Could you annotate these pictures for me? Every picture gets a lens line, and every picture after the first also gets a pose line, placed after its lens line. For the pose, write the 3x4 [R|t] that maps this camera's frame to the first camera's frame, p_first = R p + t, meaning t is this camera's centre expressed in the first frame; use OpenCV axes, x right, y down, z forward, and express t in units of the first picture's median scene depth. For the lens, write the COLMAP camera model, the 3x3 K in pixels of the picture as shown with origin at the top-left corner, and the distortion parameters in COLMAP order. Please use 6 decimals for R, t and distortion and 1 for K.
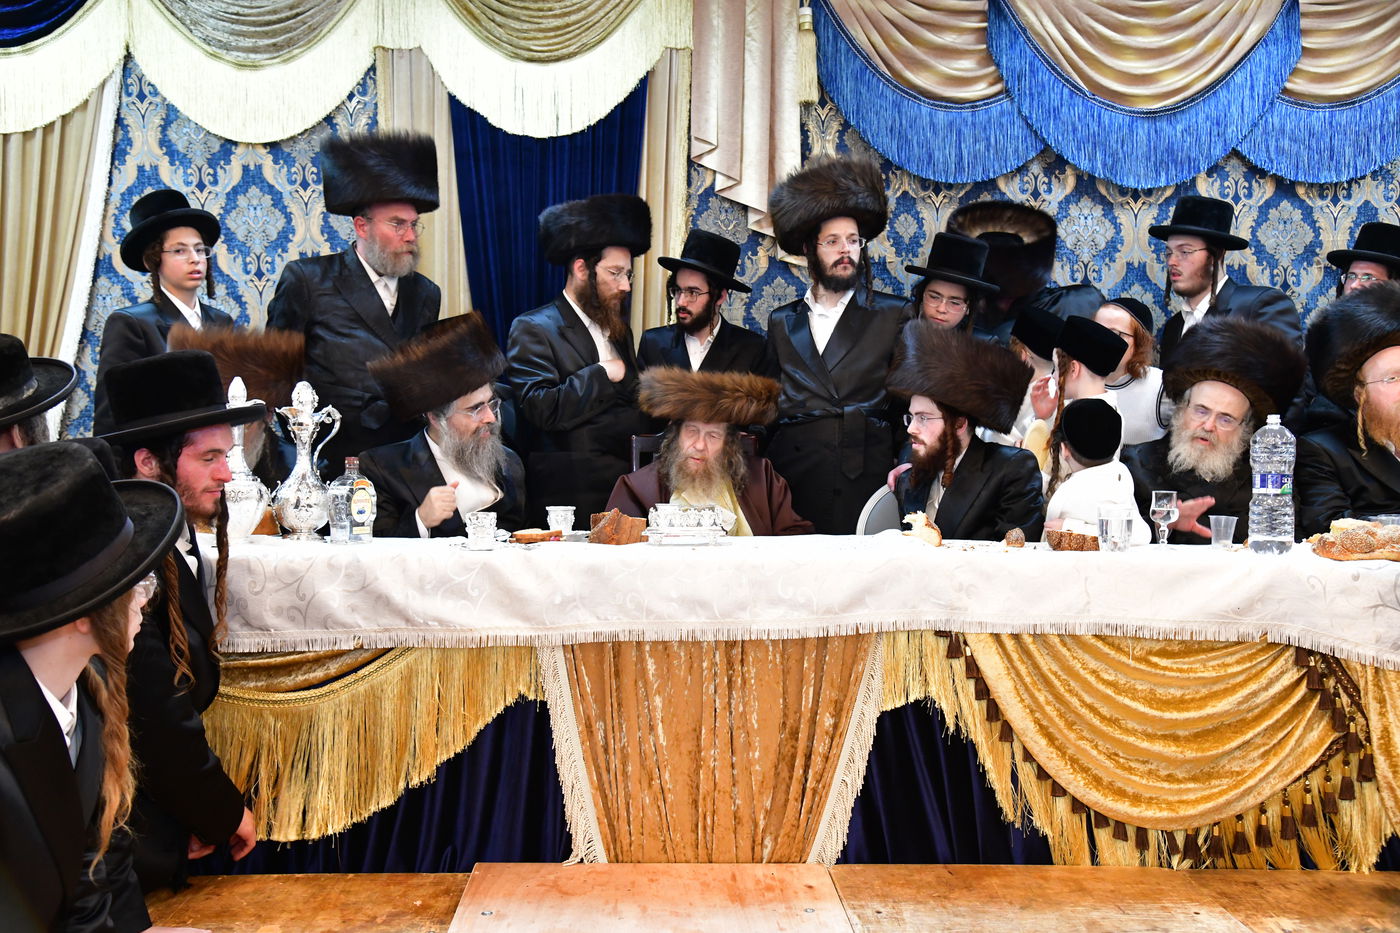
lens RADIAL K [[1306.5, 0, 707.4], [0, 1306.5, 471.1], [0, 0, 1]] dist [0.060111, 0.000000]
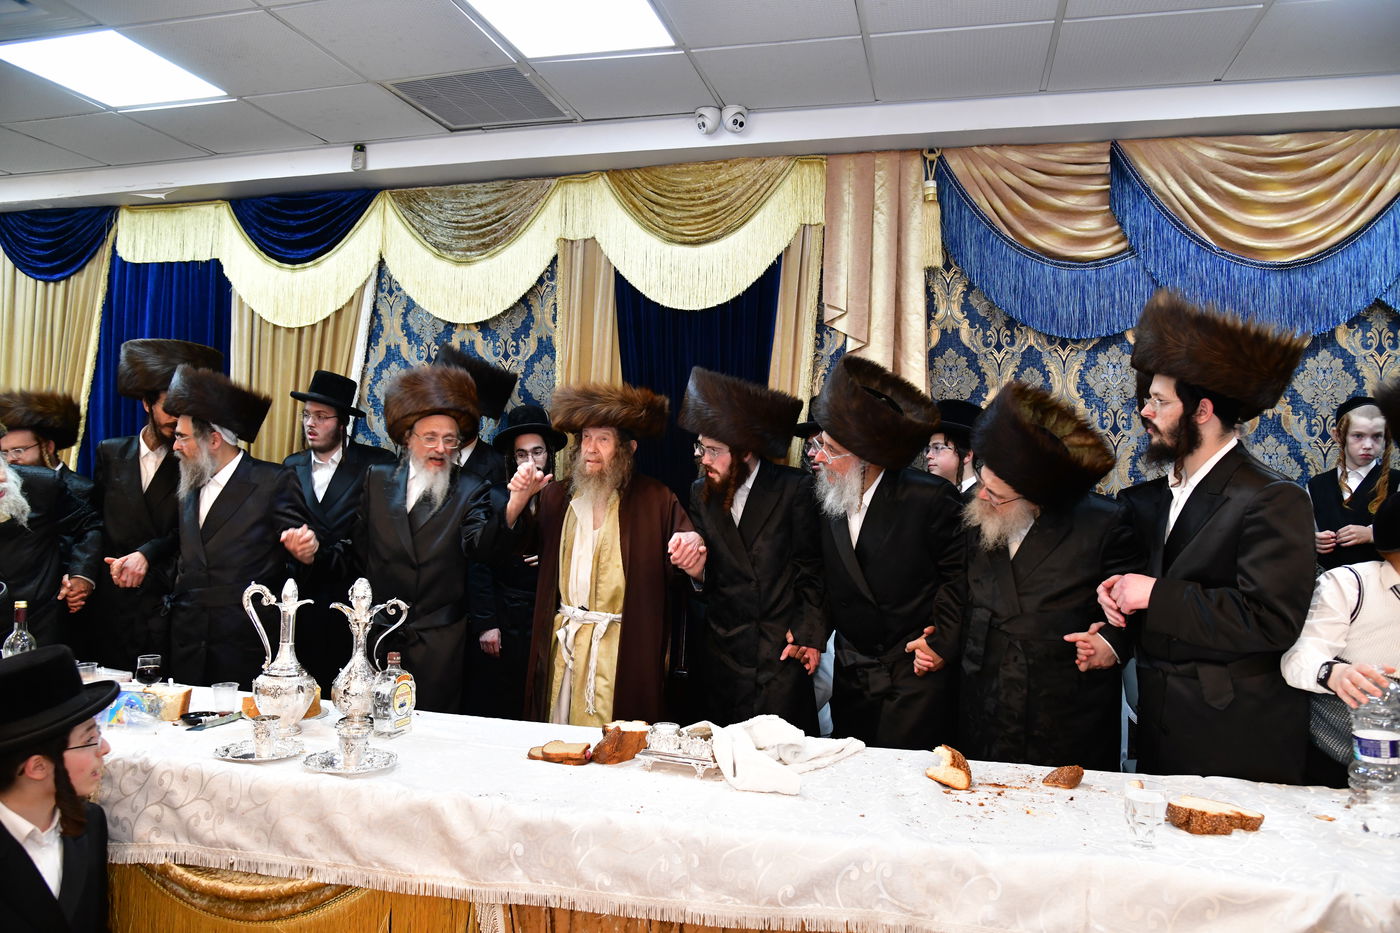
lens RADIAL K [[1011.0, 0, 703.6], [0, 1011.0, 473.5], [0, 0, 1]] dist [-0.052464, -0.006871]
pose [[0.961192, 0.006629, -0.275801, 0.124656], [-0.016657, 0.999282, -0.034033, -0.084178], [0.275378, 0.037306, 0.960612, 0.176701]]
